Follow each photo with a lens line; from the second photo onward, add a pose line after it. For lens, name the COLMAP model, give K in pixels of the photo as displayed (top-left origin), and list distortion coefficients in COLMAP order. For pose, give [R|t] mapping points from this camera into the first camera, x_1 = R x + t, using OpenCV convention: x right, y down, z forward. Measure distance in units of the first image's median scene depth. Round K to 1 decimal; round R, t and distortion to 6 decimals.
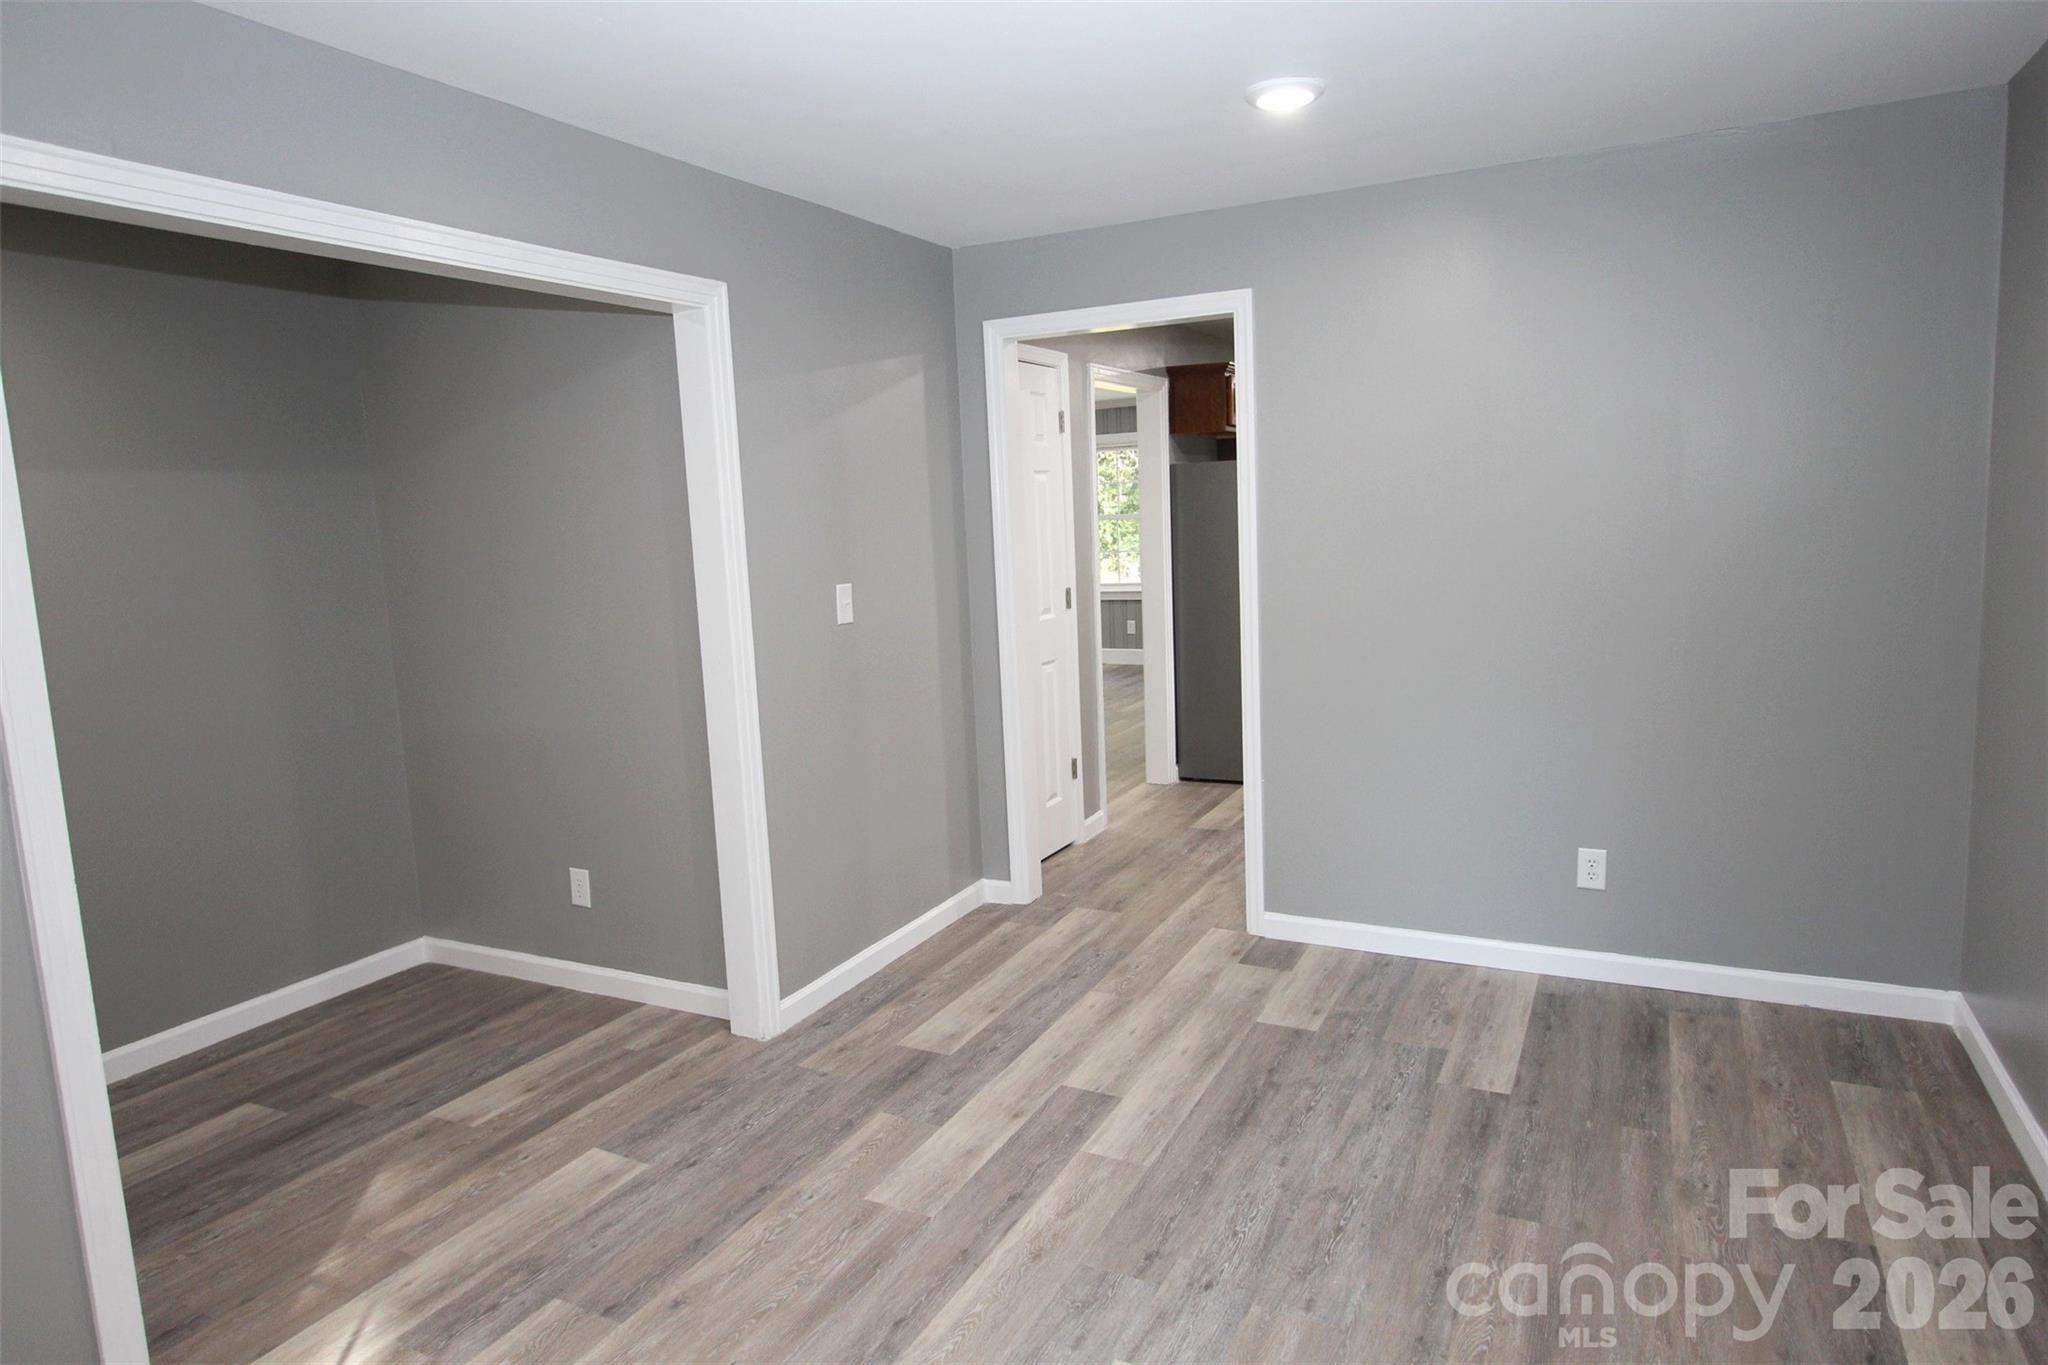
lens RADIAL K [[1221.2, 0, 1040.7], [0, 1221.2, 671.3], [0, 0, 1]] dist [-0.031724, 0.021591]
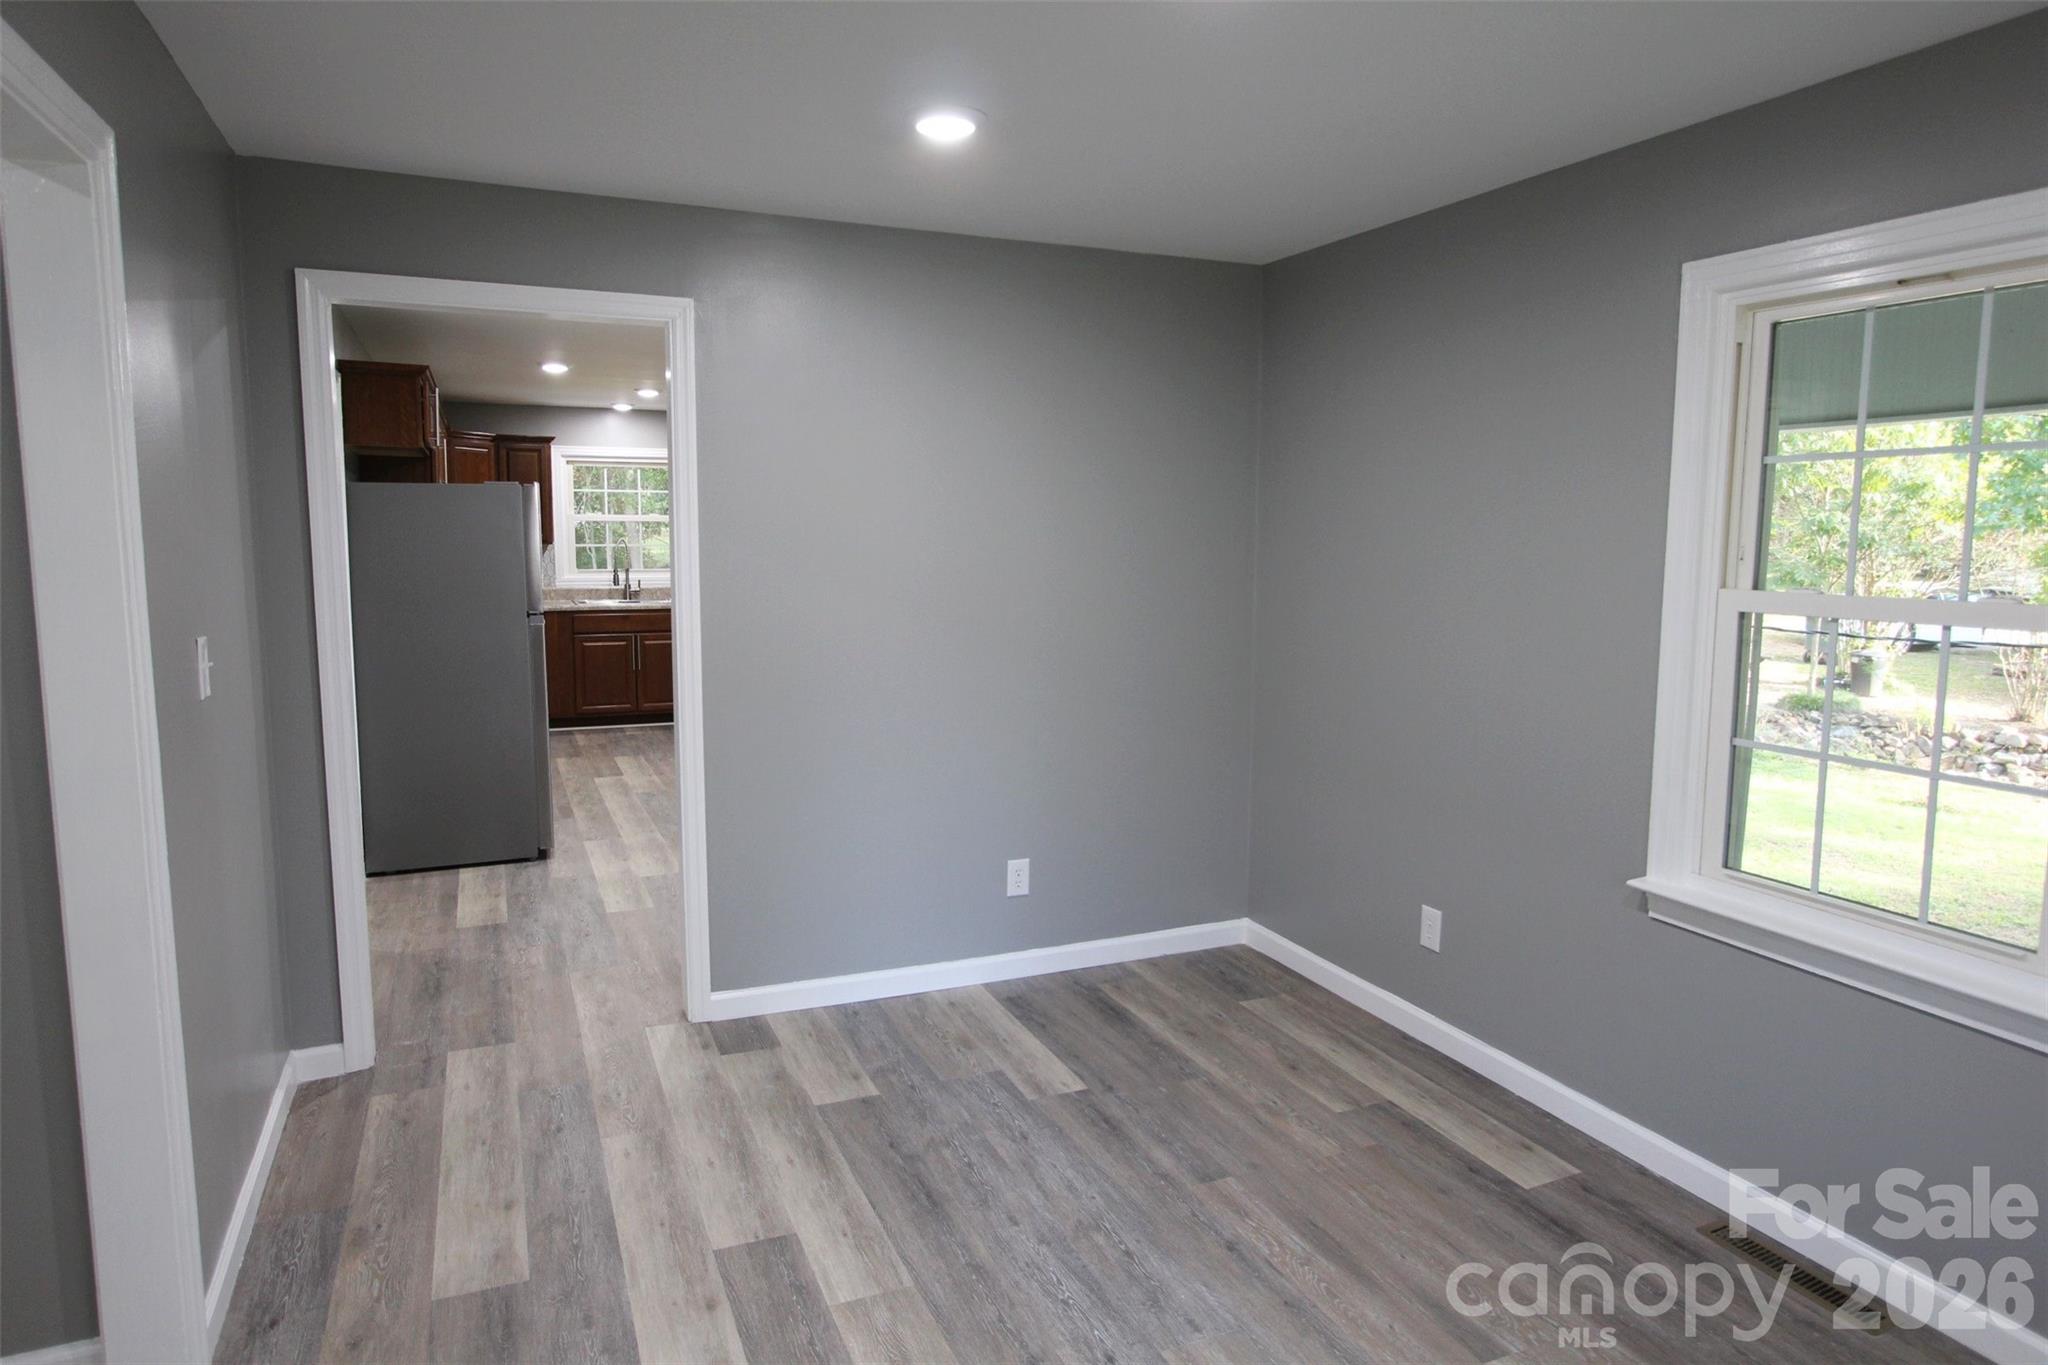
lens RADIAL K [[1221.2, 0, 1040.7], [0, 1221.2, 671.3], [0, 0, 1]] dist [-0.031724, 0.021591]
pose [[0.626996, -0.040879, 0.777949, -0.429614], [0.070551, 0.997498, -0.004446, -0.021502], [-0.775821, 0.057672, 0.628312, 0.290633]]
